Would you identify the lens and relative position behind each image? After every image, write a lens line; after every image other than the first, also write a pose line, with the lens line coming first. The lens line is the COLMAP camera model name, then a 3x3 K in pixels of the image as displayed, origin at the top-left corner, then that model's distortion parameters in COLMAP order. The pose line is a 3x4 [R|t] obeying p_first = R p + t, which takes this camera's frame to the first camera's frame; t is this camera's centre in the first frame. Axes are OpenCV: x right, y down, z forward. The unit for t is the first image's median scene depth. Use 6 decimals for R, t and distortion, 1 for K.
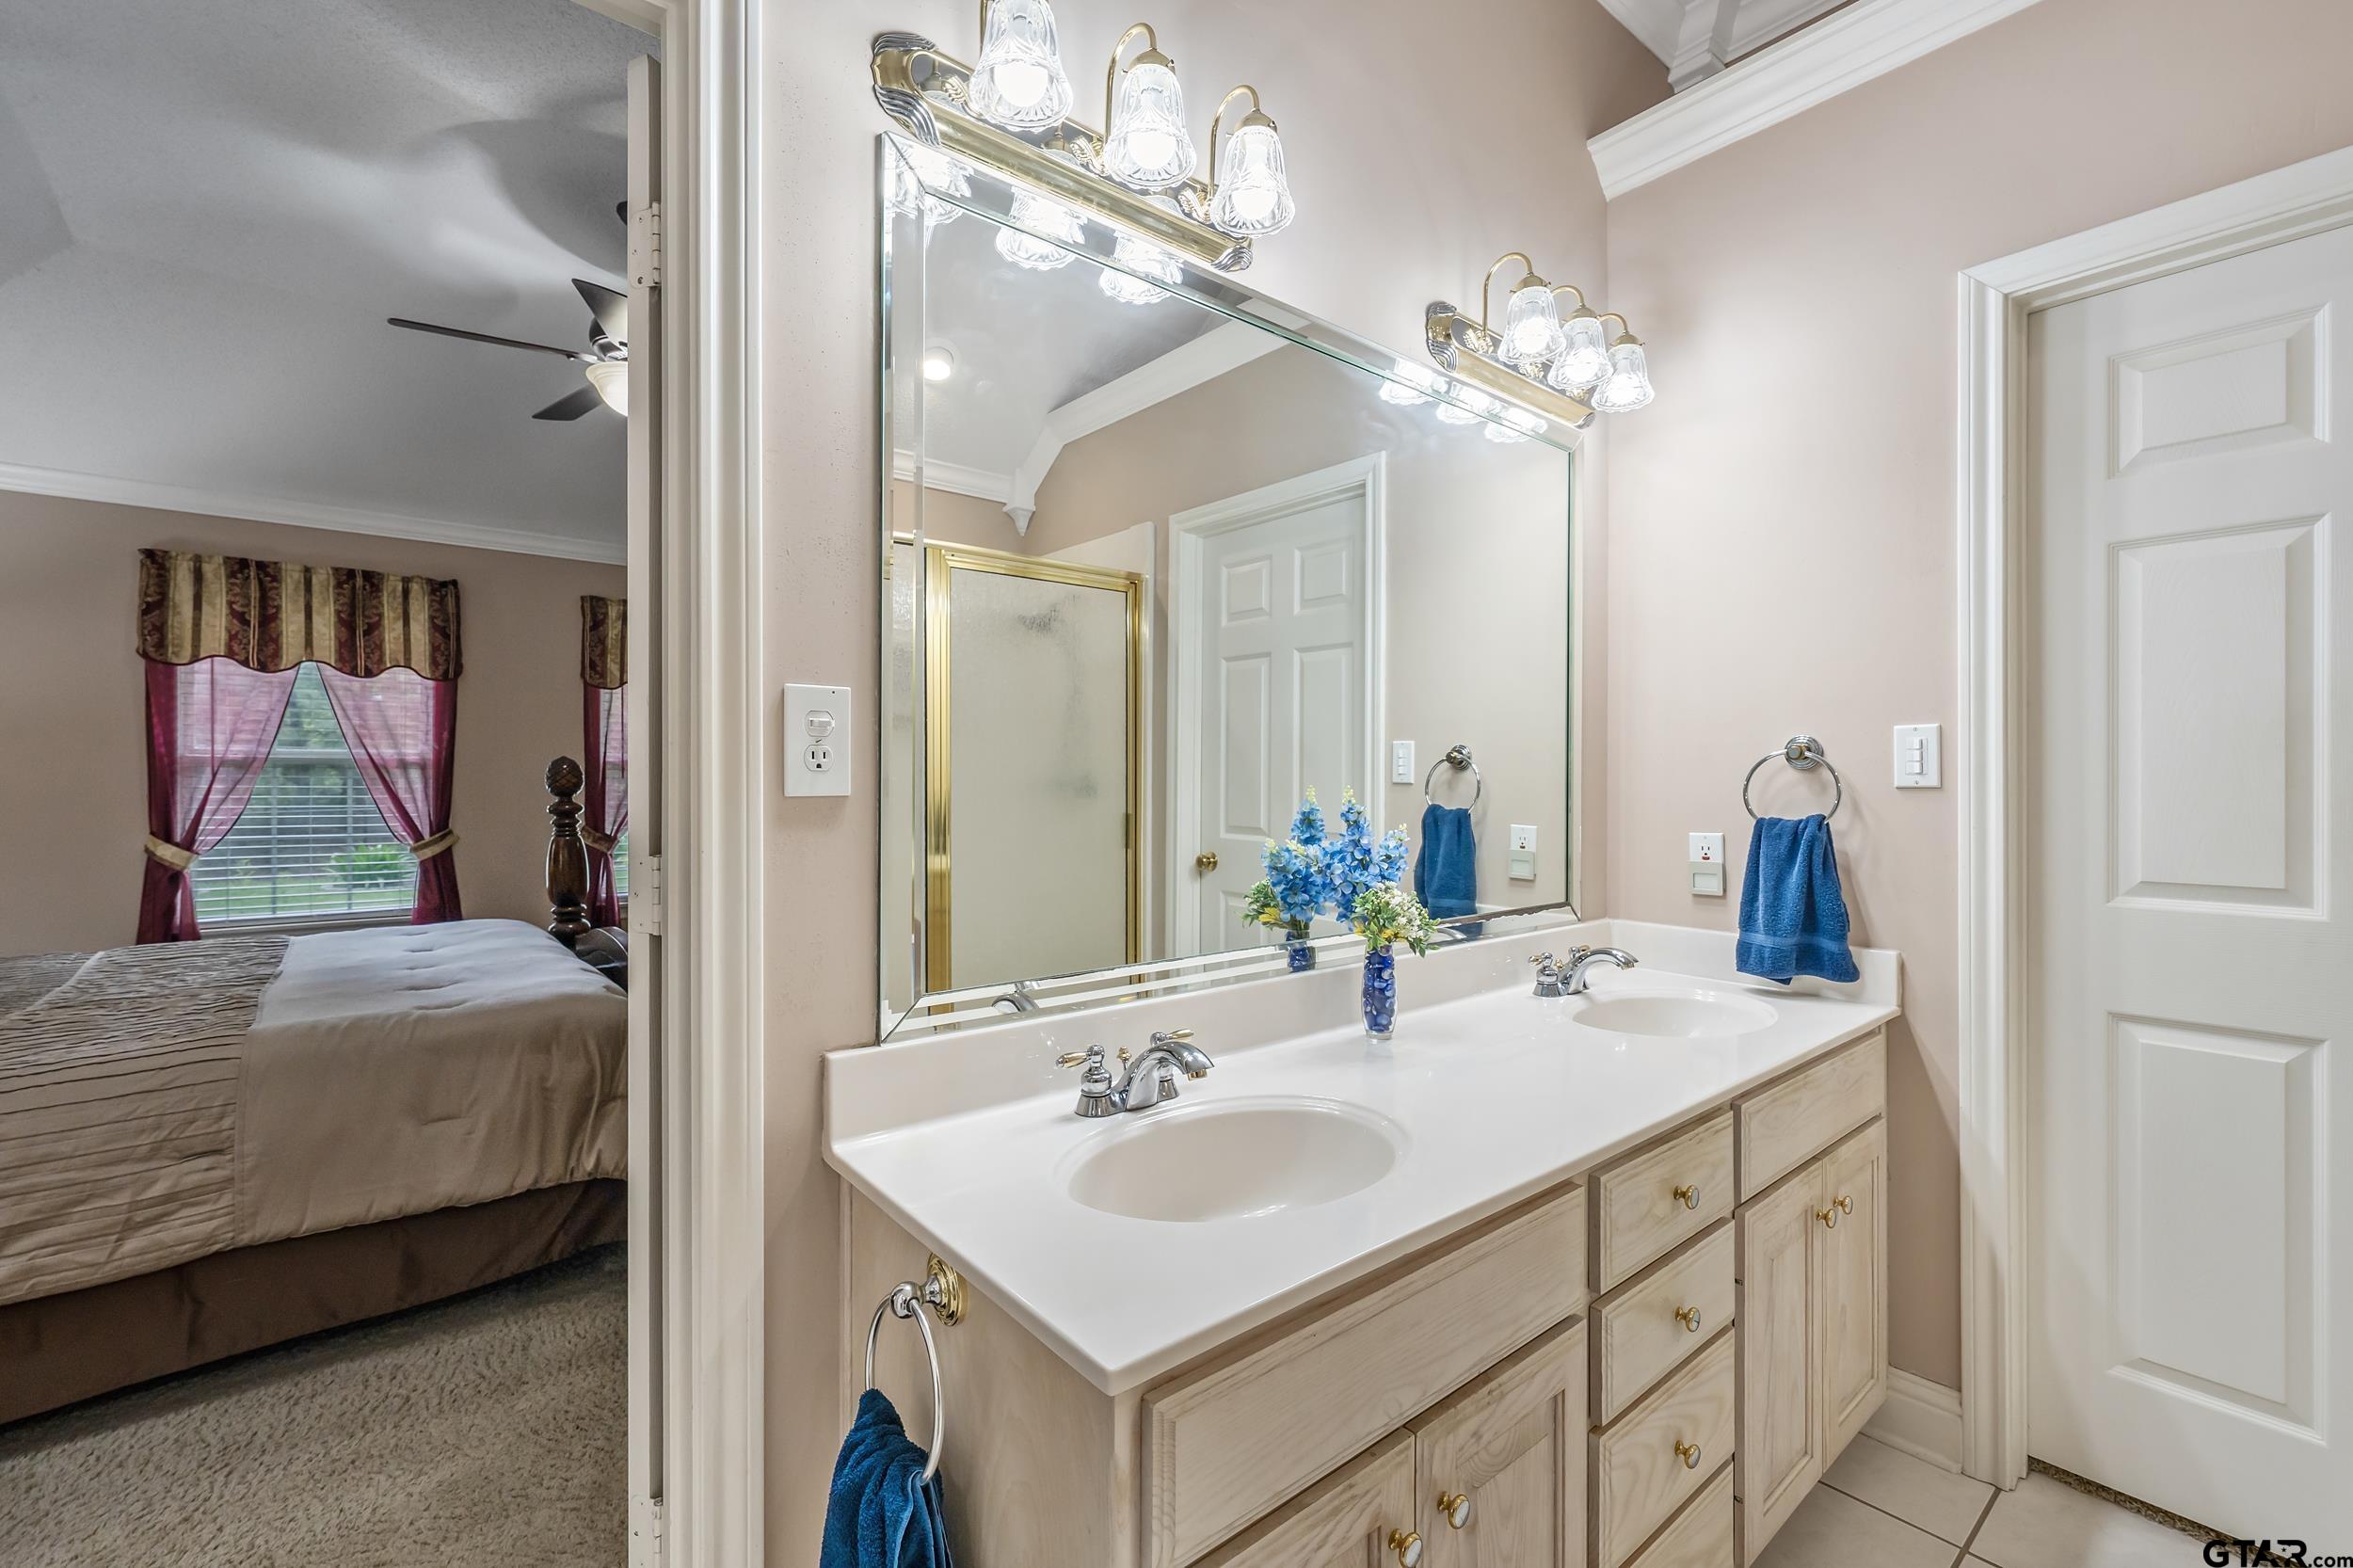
lens RADIAL K [[1010.6, 0, 1177.7], [0, 1010.6, 785.1], [0, 0, 1]] dist [-0.001028, 0.000358]
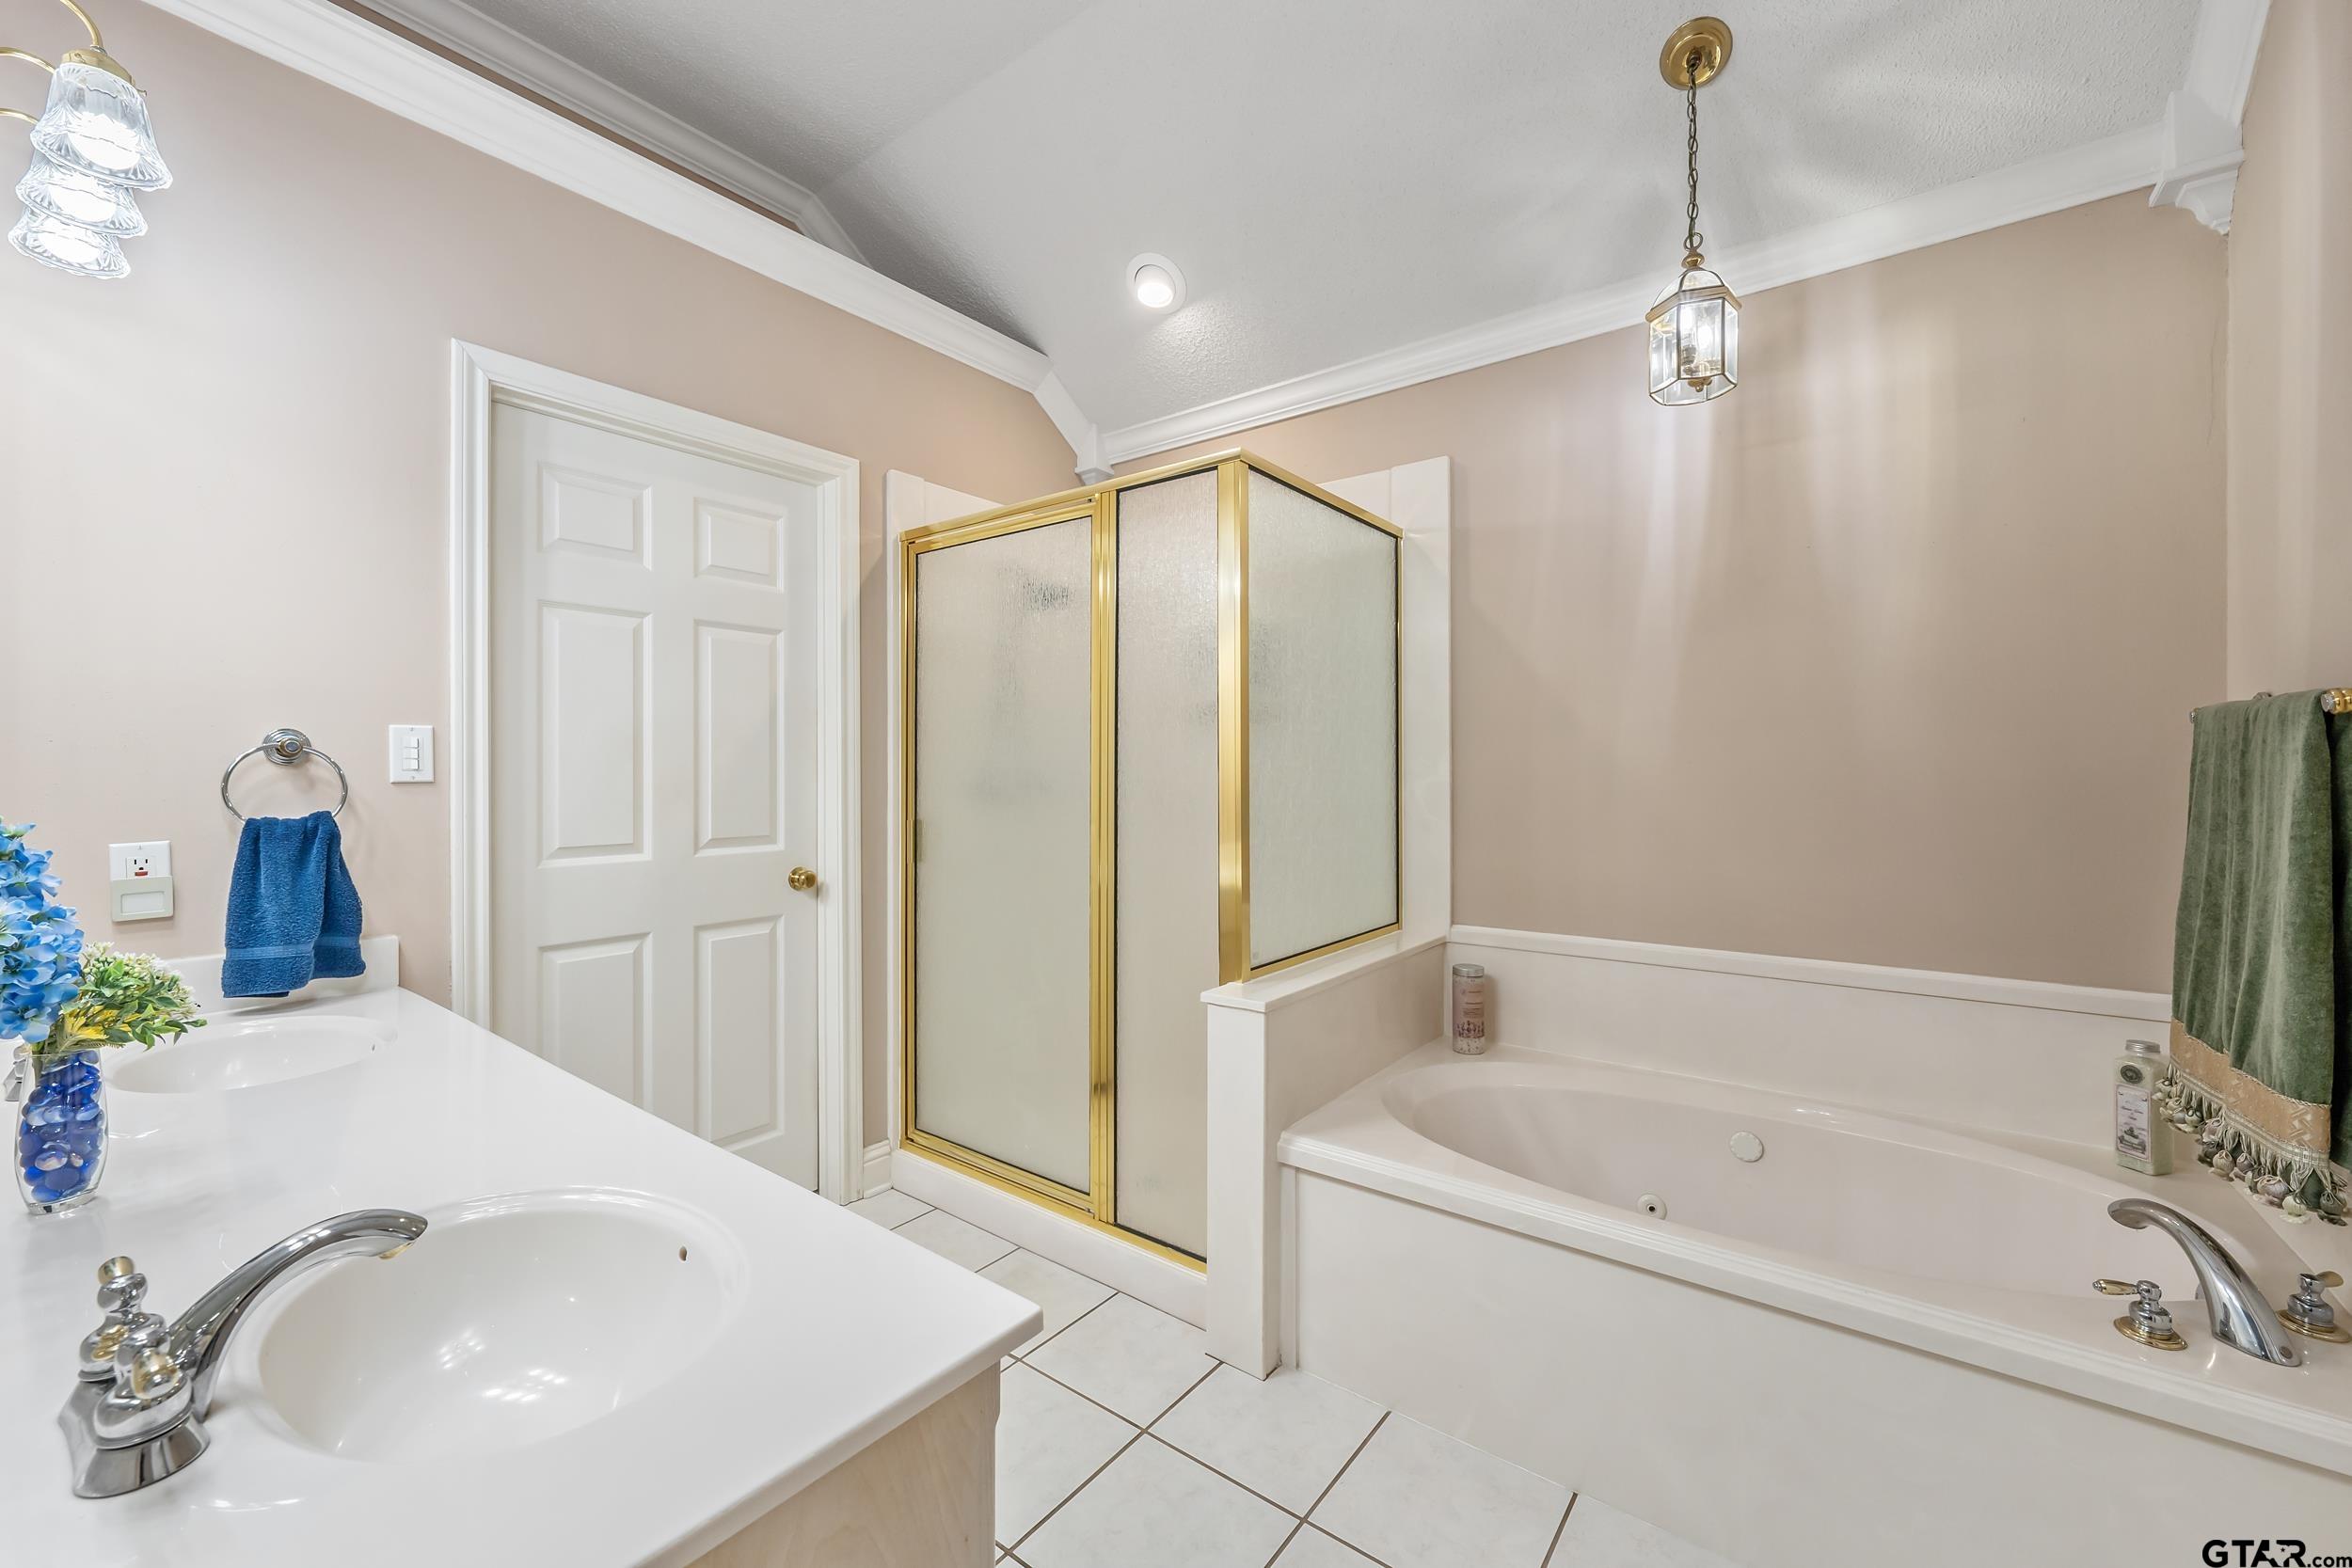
lens RADIAL K [[908.1, 0, 1176.9], [0, 908.1, 776.8], [0, 0, 1]] dist [-0.000155, 0.000120]
pose [[-0.229060, -0.006511, 0.973391, -0.451667], [0.002283, 0.999971, 0.007227, -0.009804], [-0.973410, 0.003878, -0.229039, 0.447580]]
